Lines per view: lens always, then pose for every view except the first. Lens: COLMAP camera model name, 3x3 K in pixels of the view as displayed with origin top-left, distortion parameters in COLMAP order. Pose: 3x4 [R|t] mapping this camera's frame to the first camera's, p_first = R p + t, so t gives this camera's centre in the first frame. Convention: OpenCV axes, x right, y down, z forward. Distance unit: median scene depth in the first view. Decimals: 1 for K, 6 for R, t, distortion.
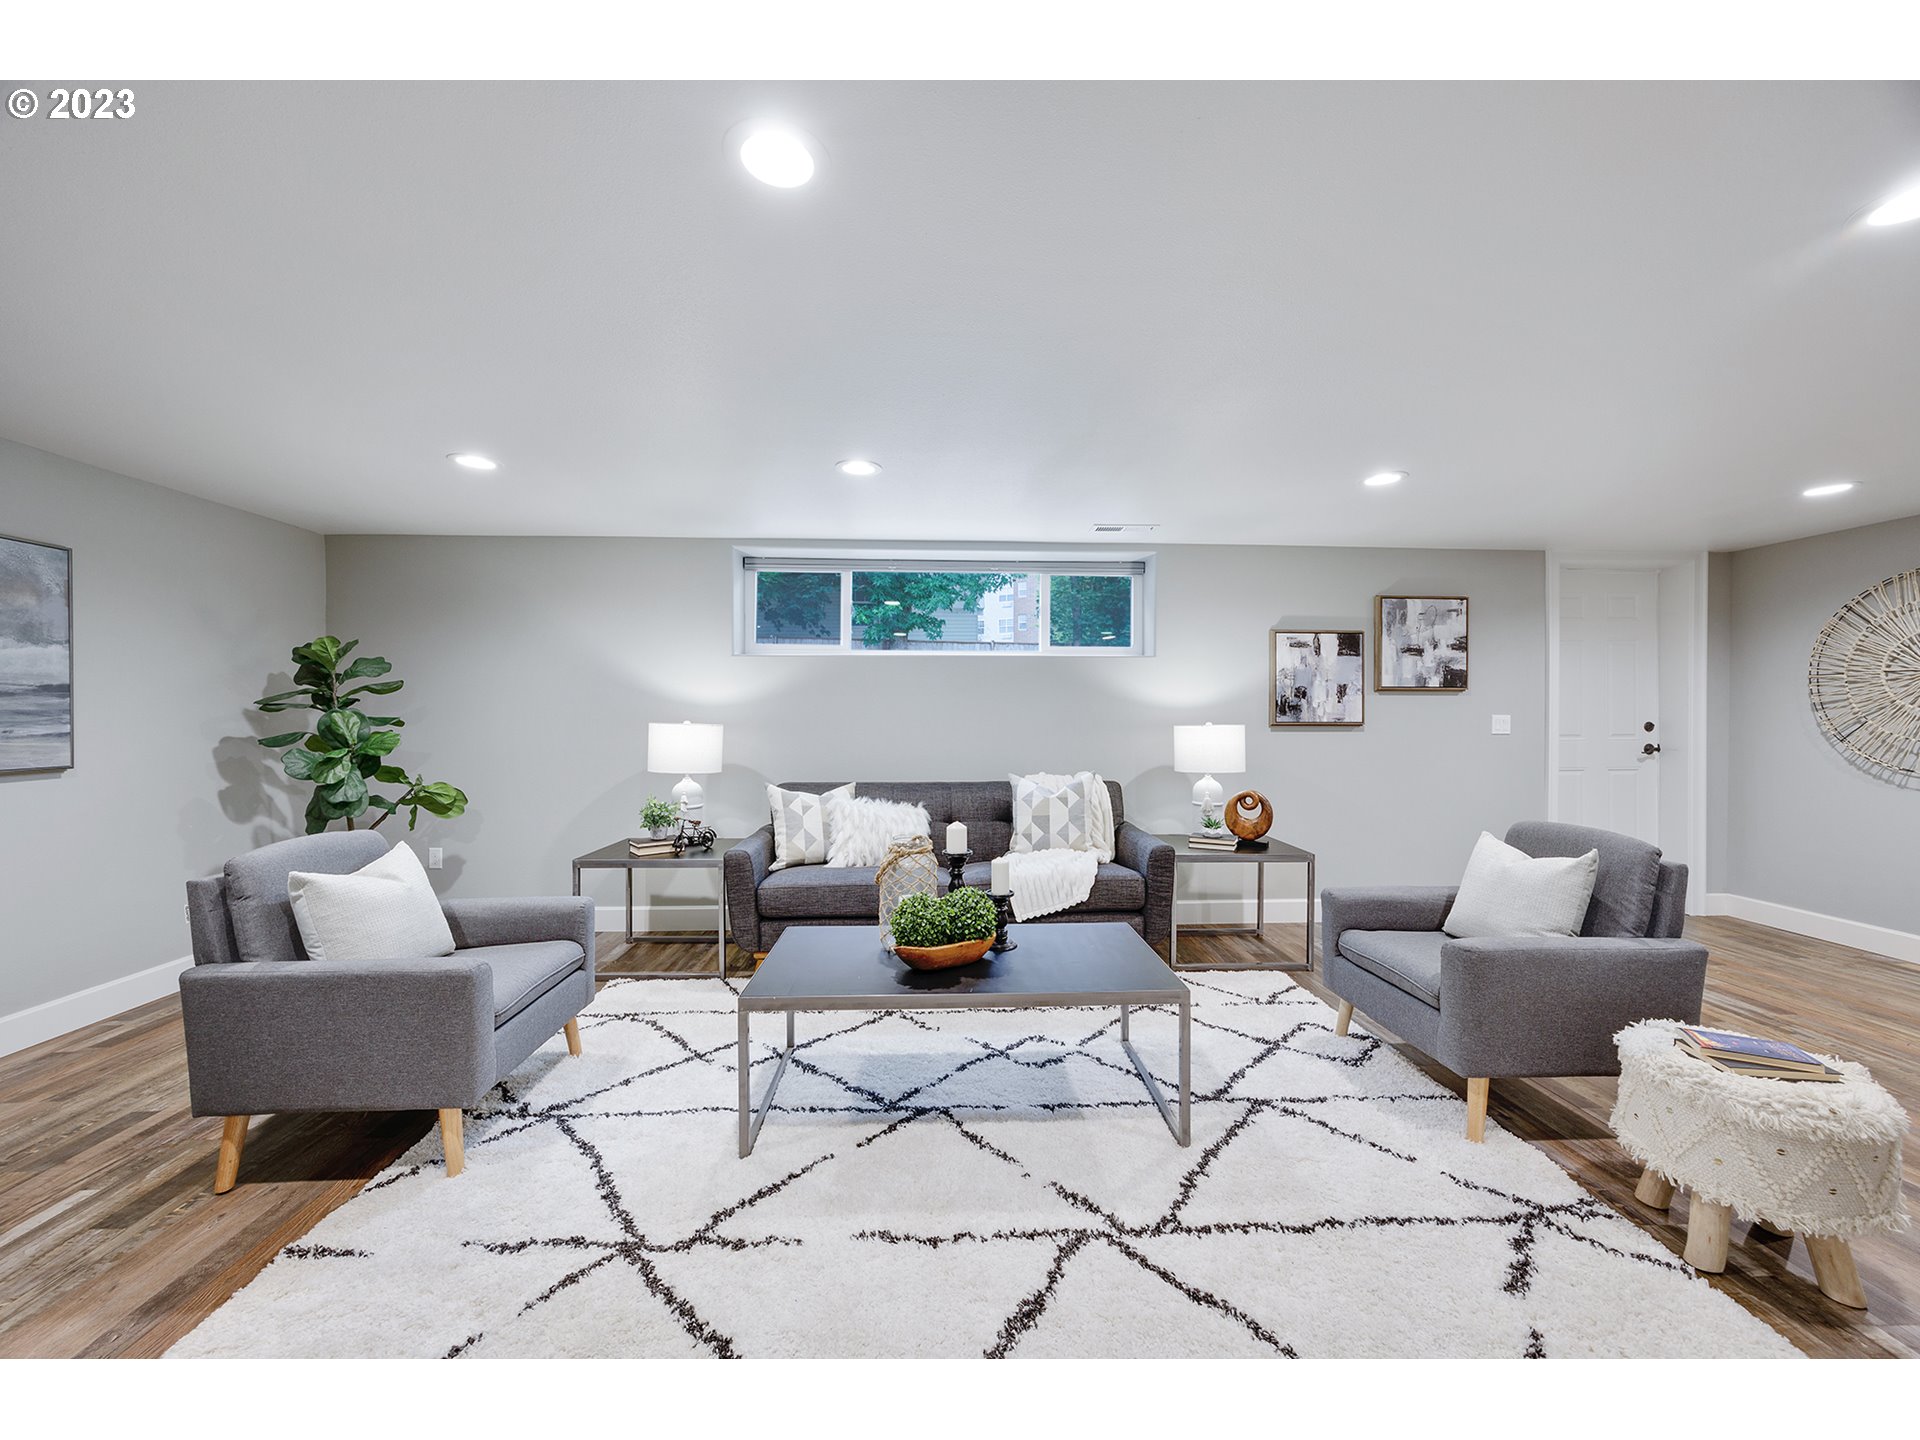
lens RADIAL K [[736.9, 0, 966.6], [0, 736.9, 710.0], [0, 0, 1]] dist [-0.016752, 0.007662]
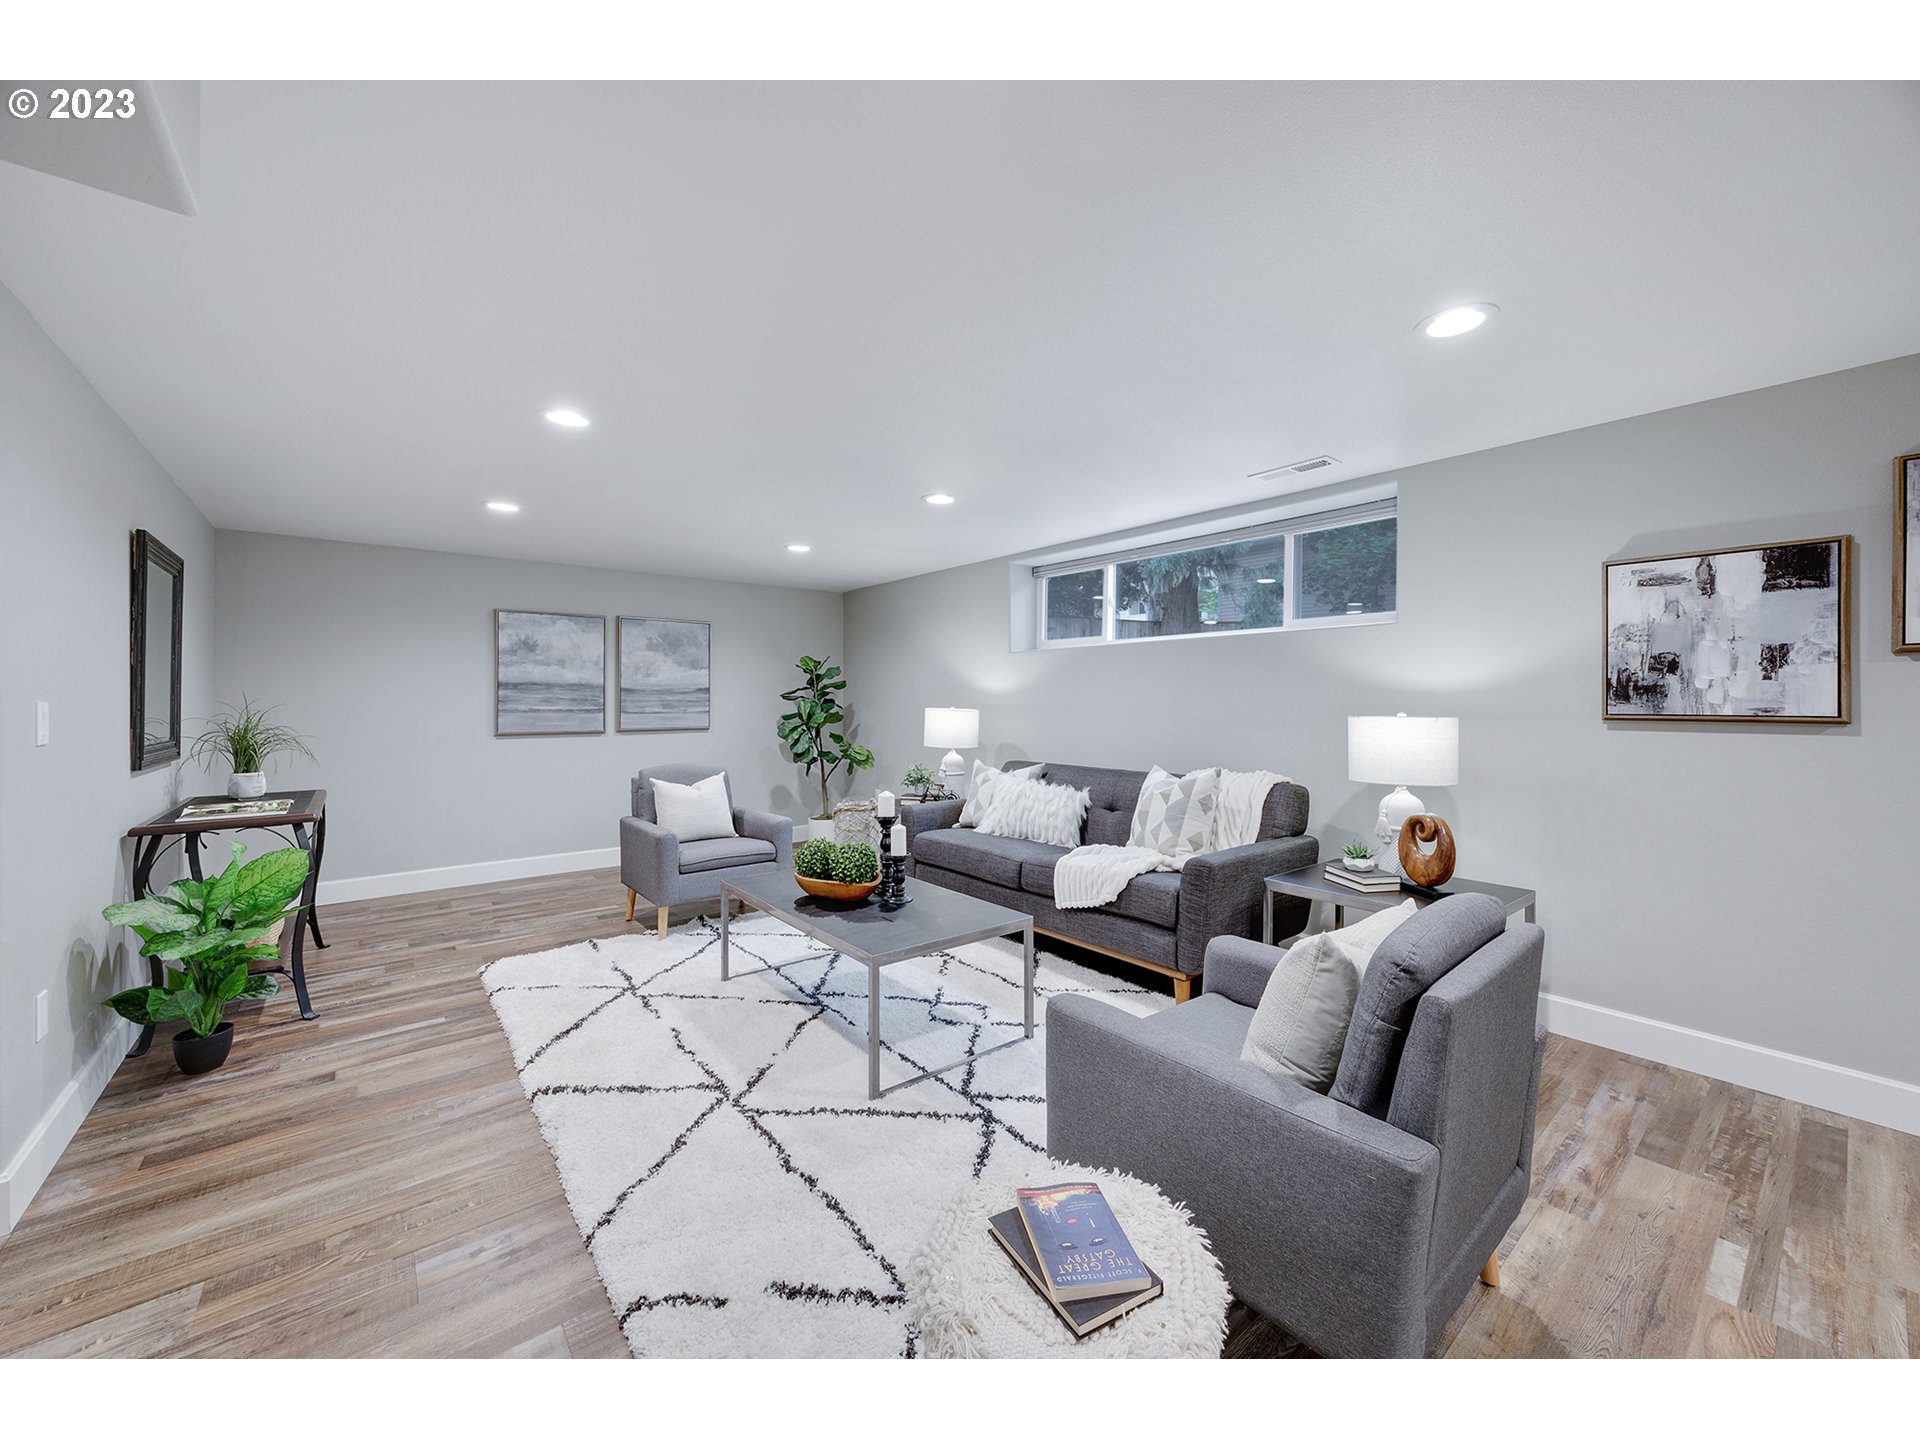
lens RADIAL K [[745.4, 0, 958.3], [0, 745.4, 686.3], [0, 0, 1]] dist [-0.021307, 0.008425]
pose [[0.587442, -0.016924, -0.809089, 0.673546], [0.006145, 0.999846, -0.016452, 0.000209], [0.809243, 0.004693, 0.587455, 0.240295]]
